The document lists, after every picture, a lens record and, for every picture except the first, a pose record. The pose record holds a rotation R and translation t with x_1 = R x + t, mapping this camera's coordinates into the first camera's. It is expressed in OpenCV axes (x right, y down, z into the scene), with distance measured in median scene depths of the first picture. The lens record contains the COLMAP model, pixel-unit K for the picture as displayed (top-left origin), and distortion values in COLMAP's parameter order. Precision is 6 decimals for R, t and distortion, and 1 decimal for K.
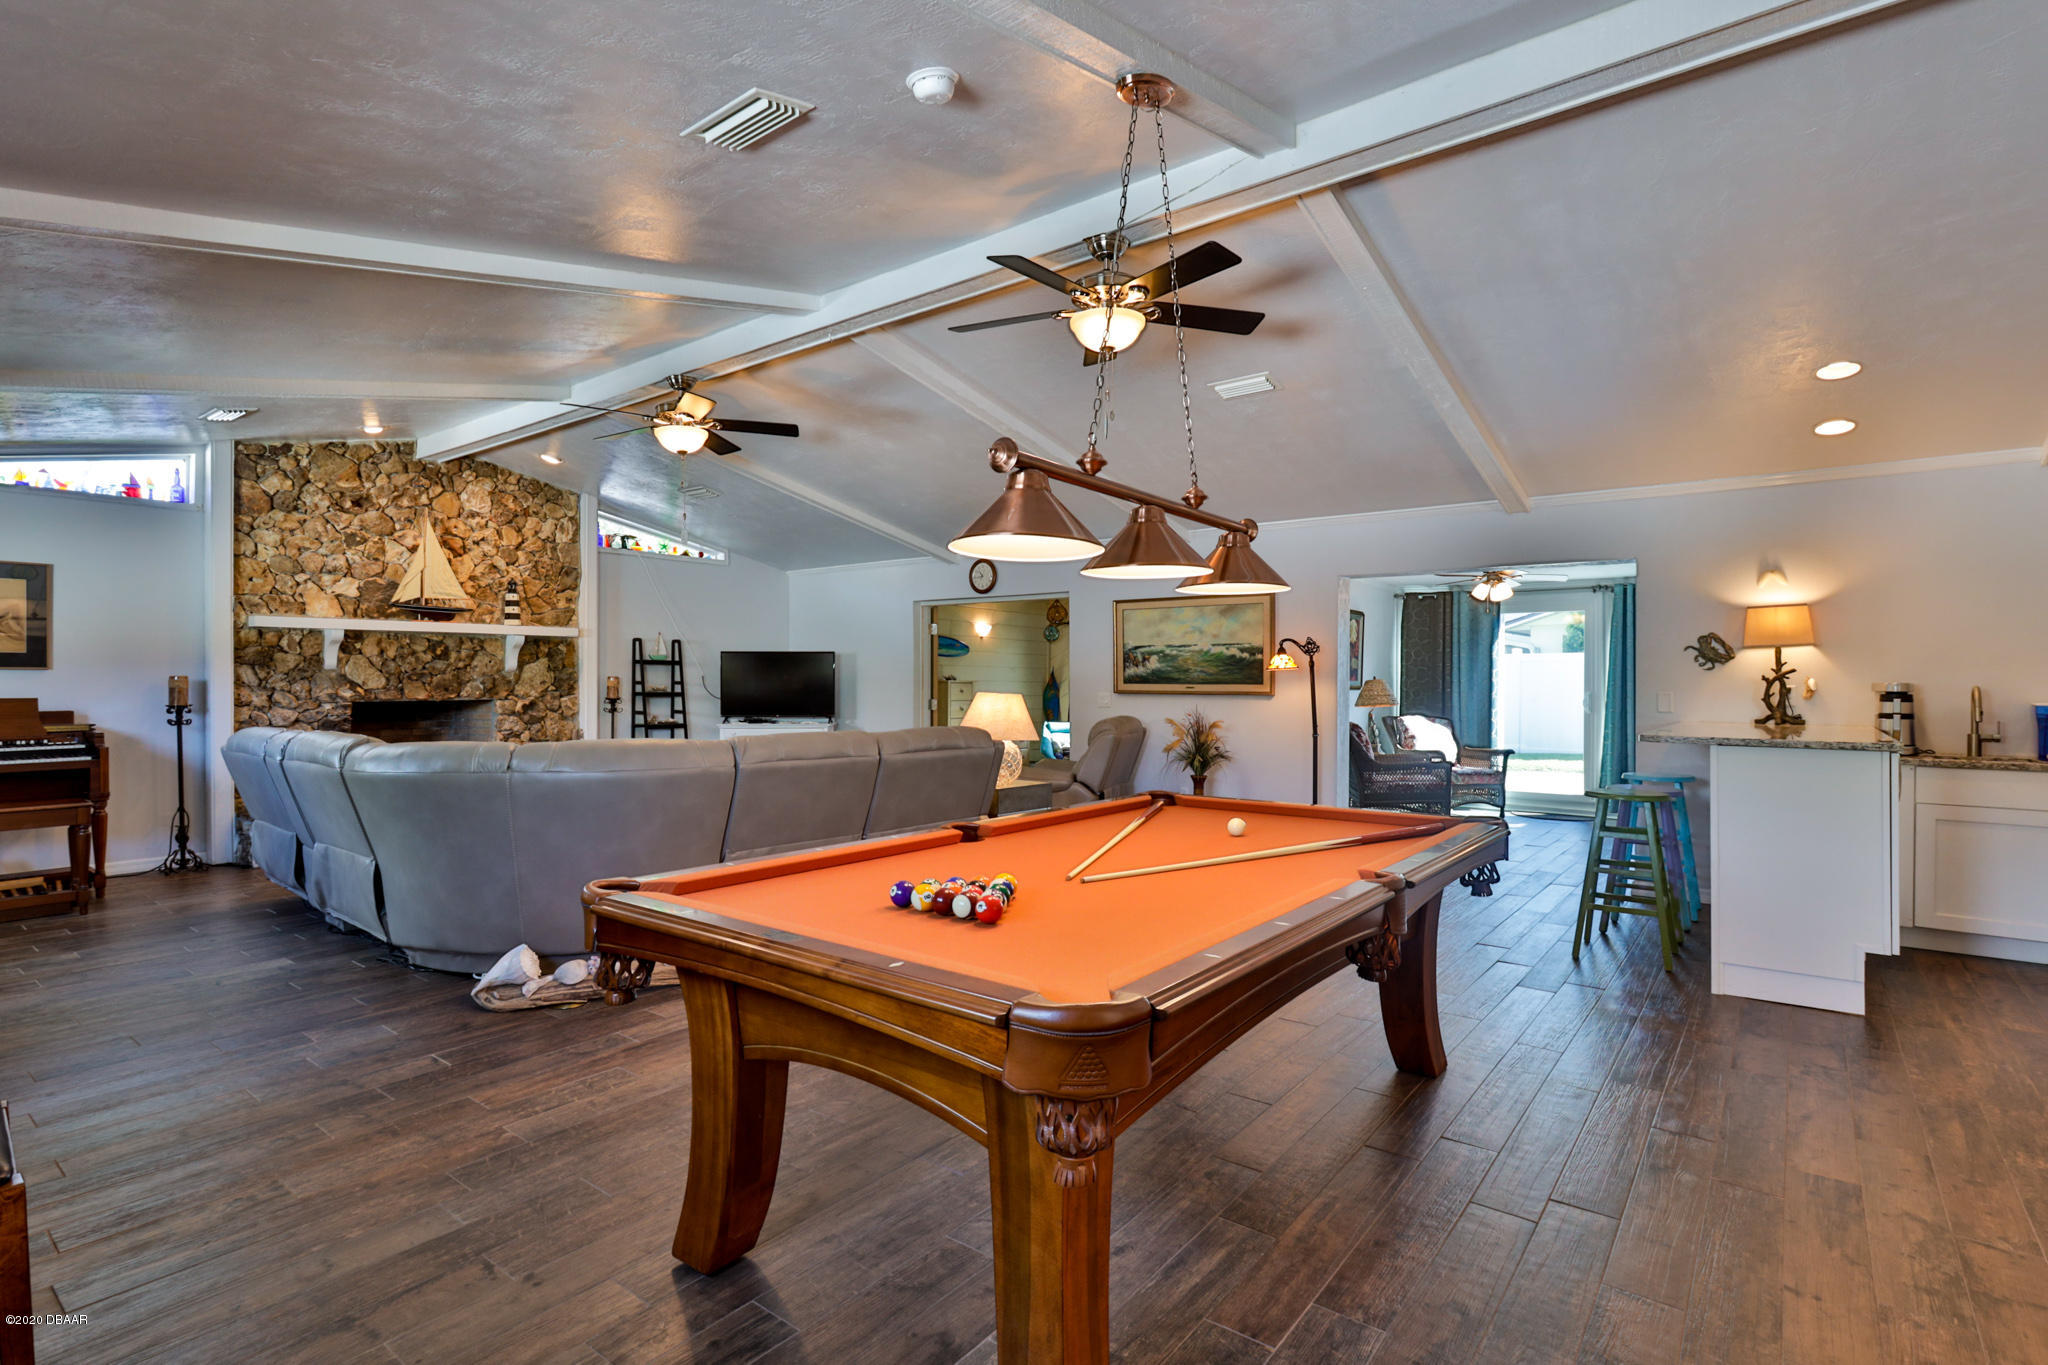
lens RADIAL K [[987.1, 0, 1024.0], [0, 987.1, 682.5], [0, 0, 1]] dist [0.003121, 0.000427]
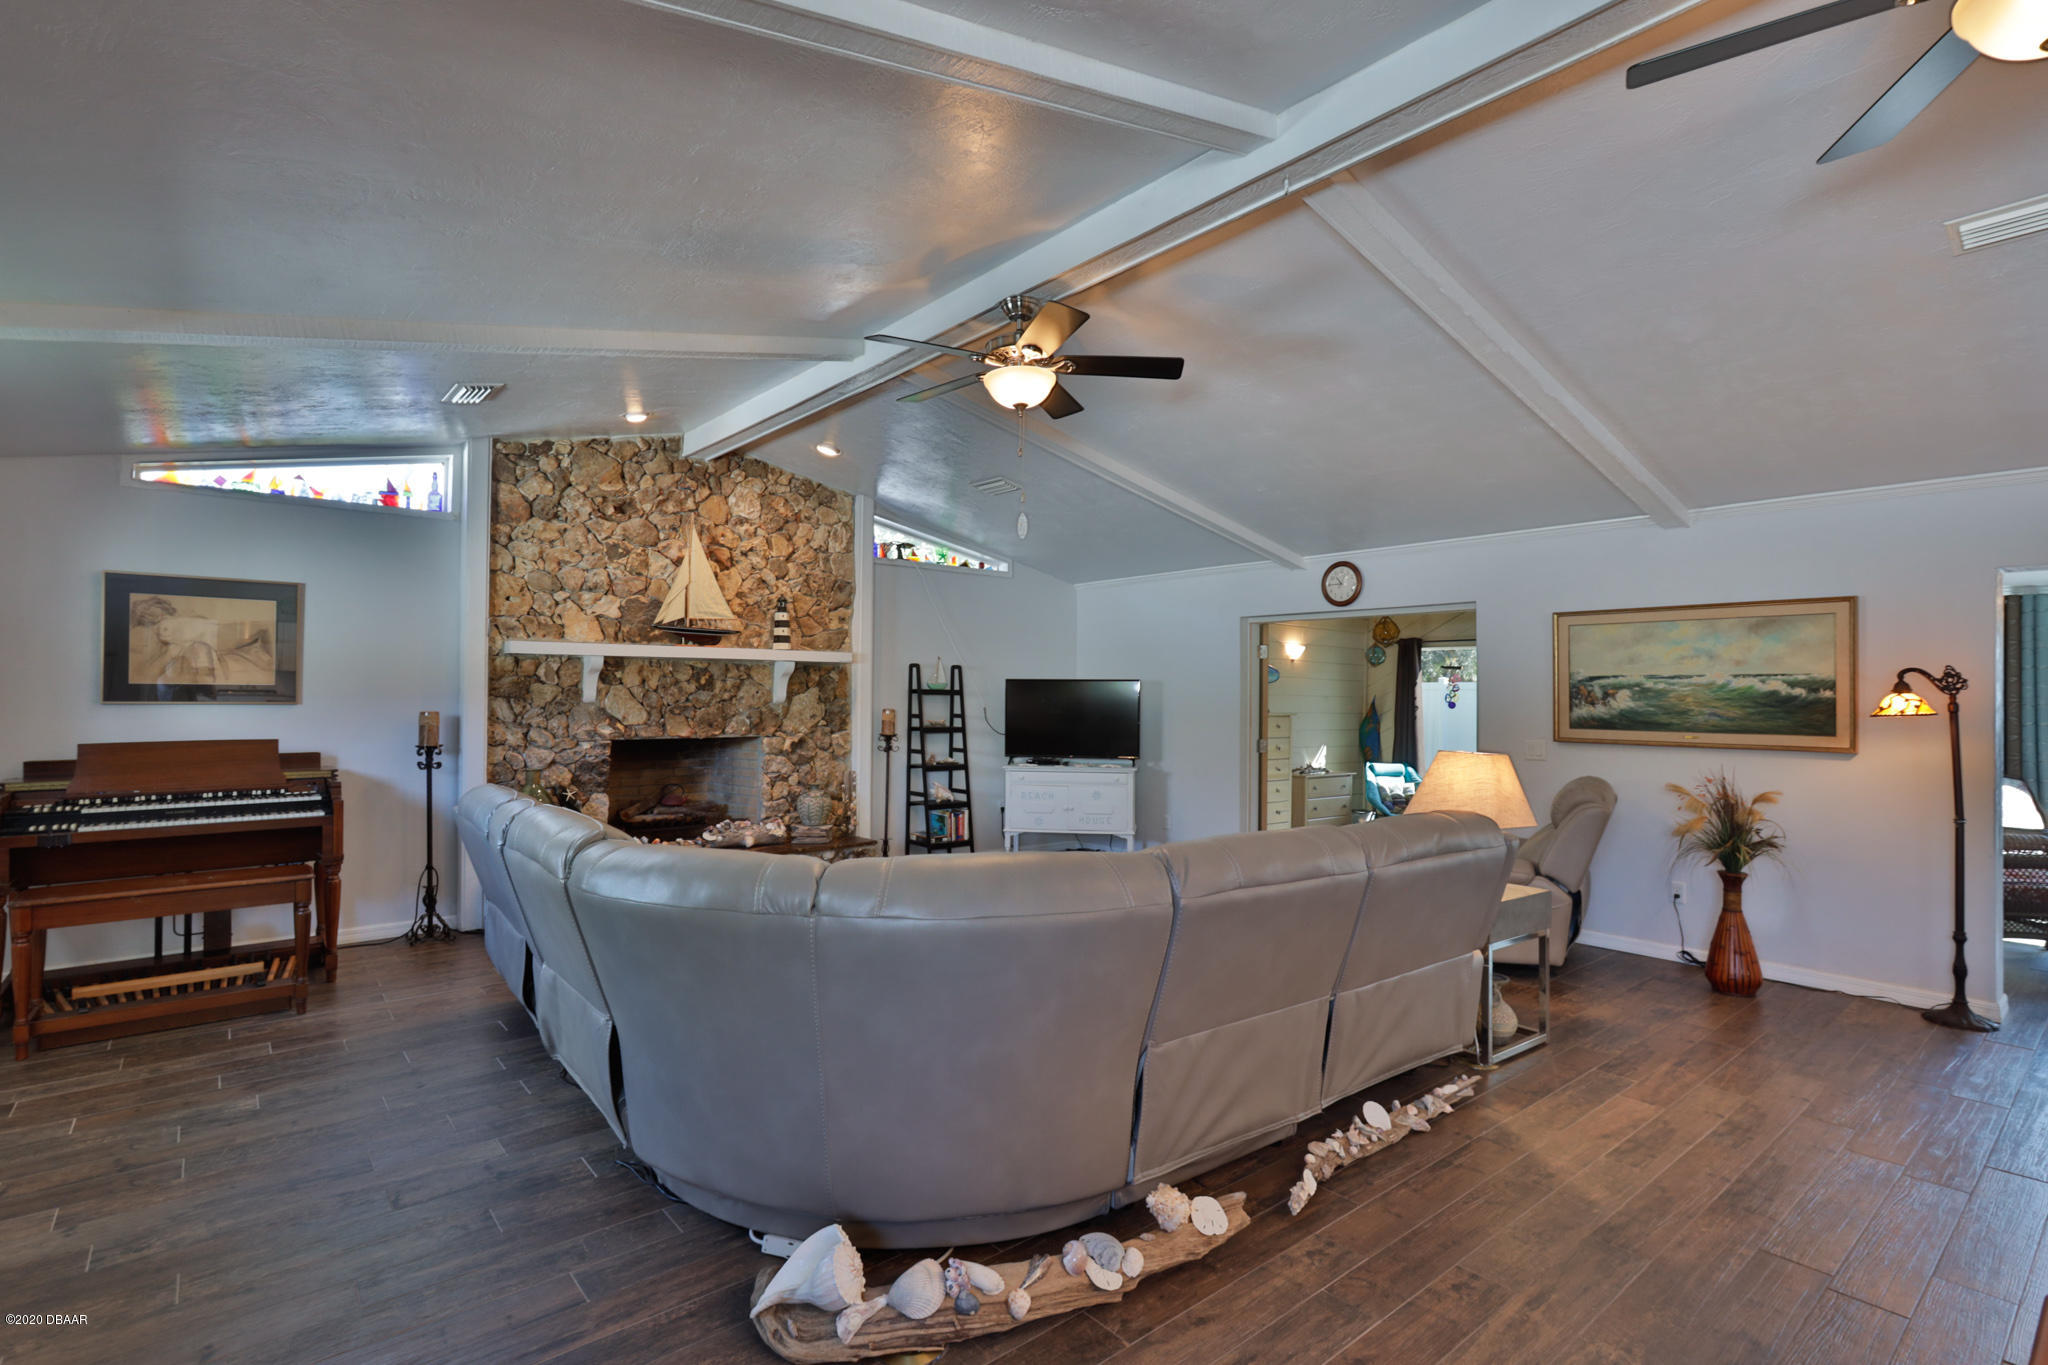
lens RADIAL K [[984.0, 0, 1032.6], [0, 984.0, 685.0], [0, 0, 1]] dist [-0.004361, 0.001505]
pose [[0.977935, 0.004431, -0.208864, -0.139784], [-0.007748, 0.999857, -0.015065, -0.017611], [0.208767, 0.016351, 0.977829, 0.234143]]
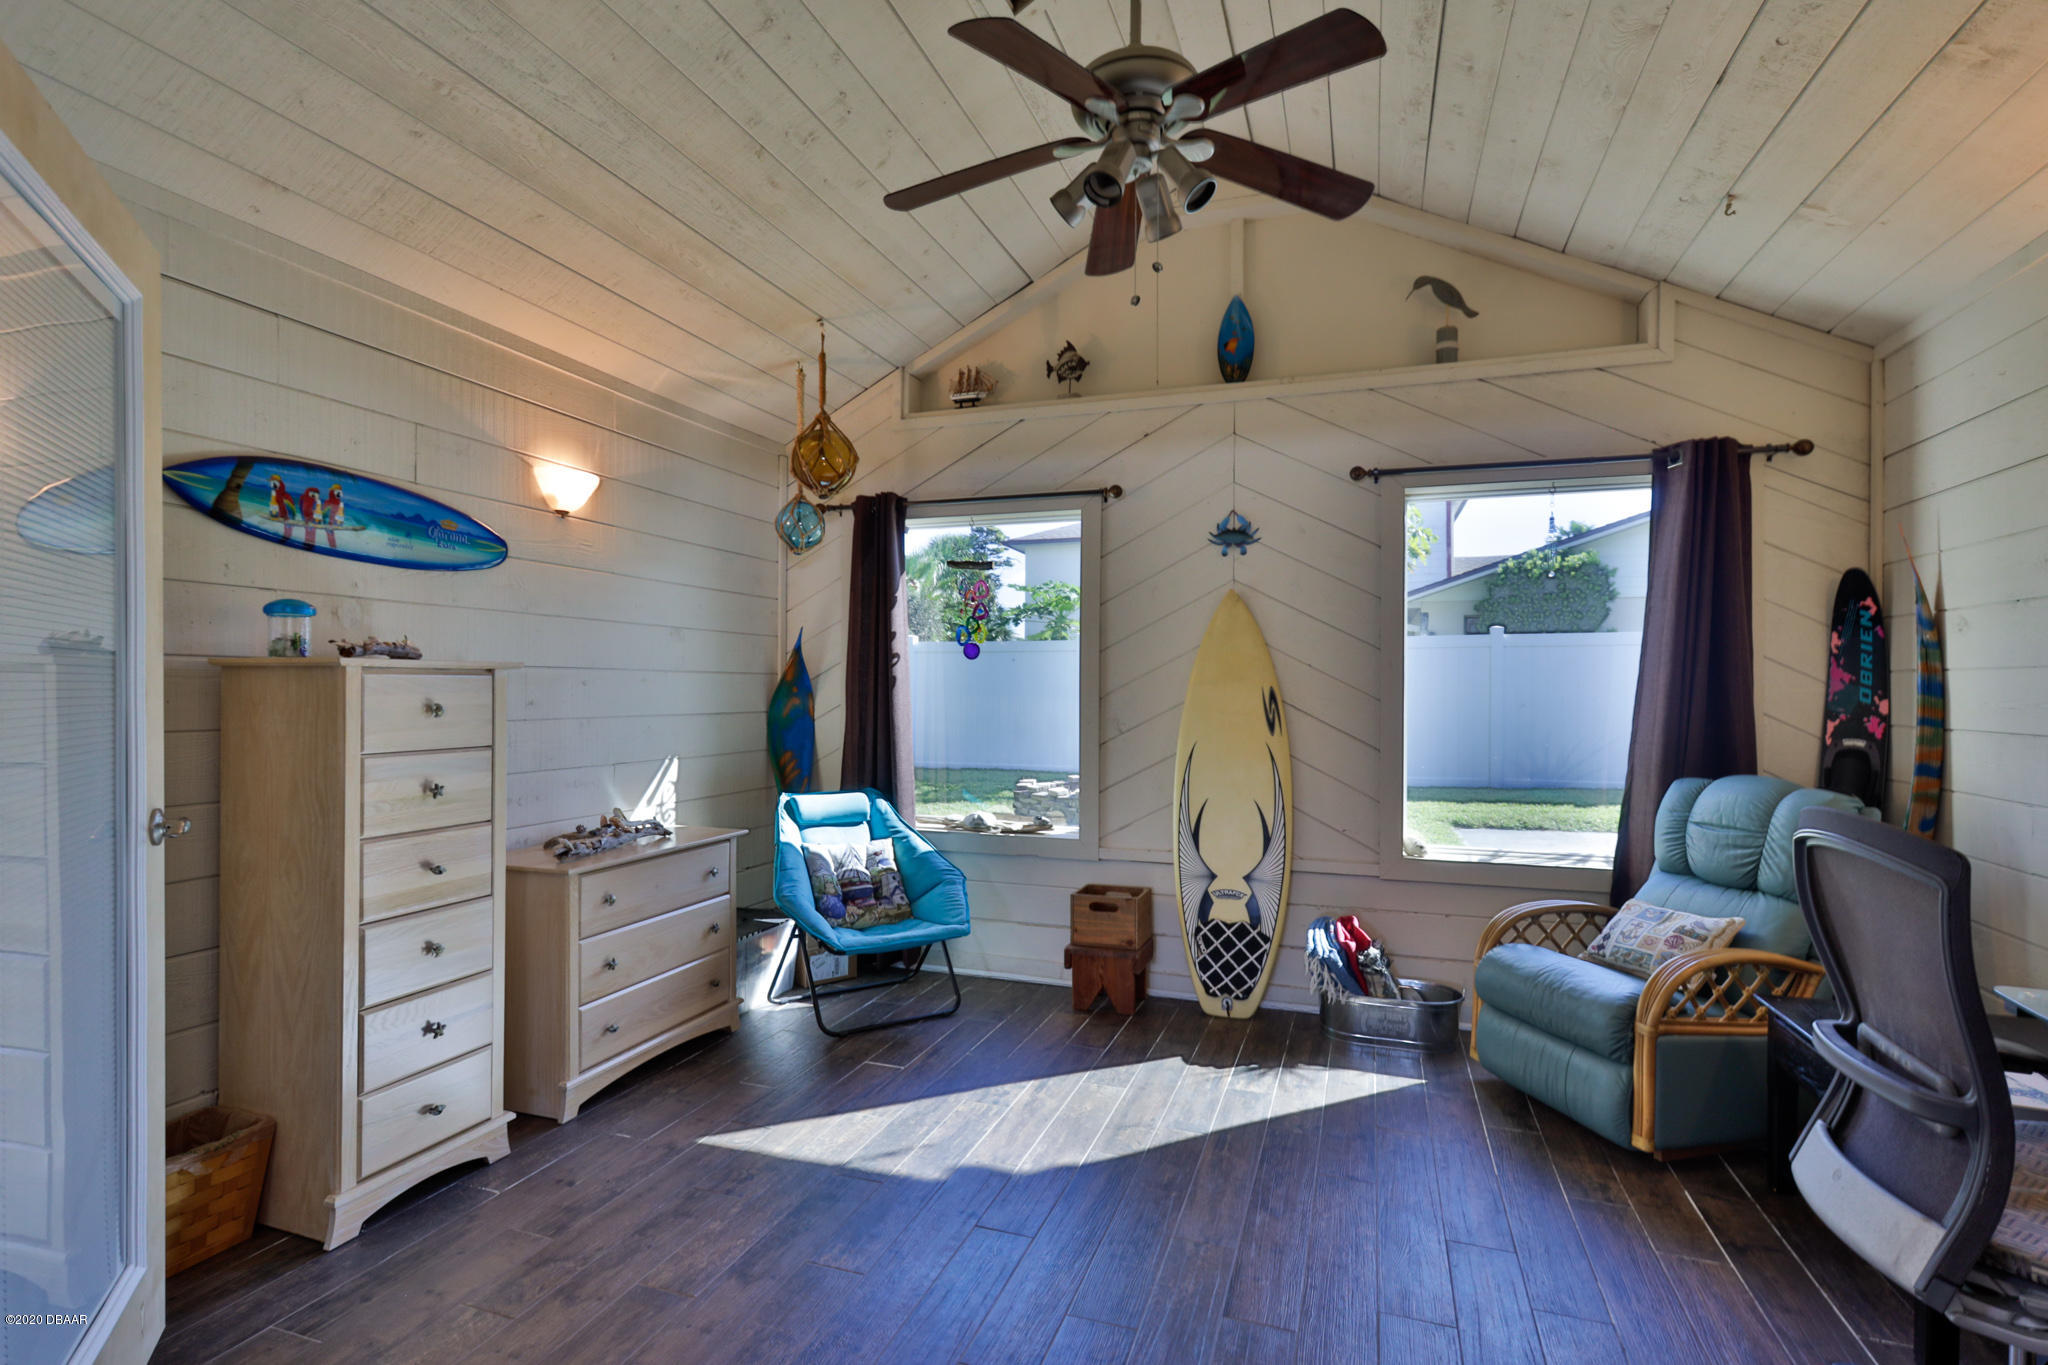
lens RADIAL K [[984.0, 0, 1032.6], [0, 984.0, 685.0], [0, 0, 1]] dist [-0.004361, 0.001505]
pose [[0.944019, 0.000019, 0.329892, -0.014179], [0.000393, 0.999999, -0.001181, 0.006661], [-0.329892, 0.001245, 0.944018, 1.137593]]
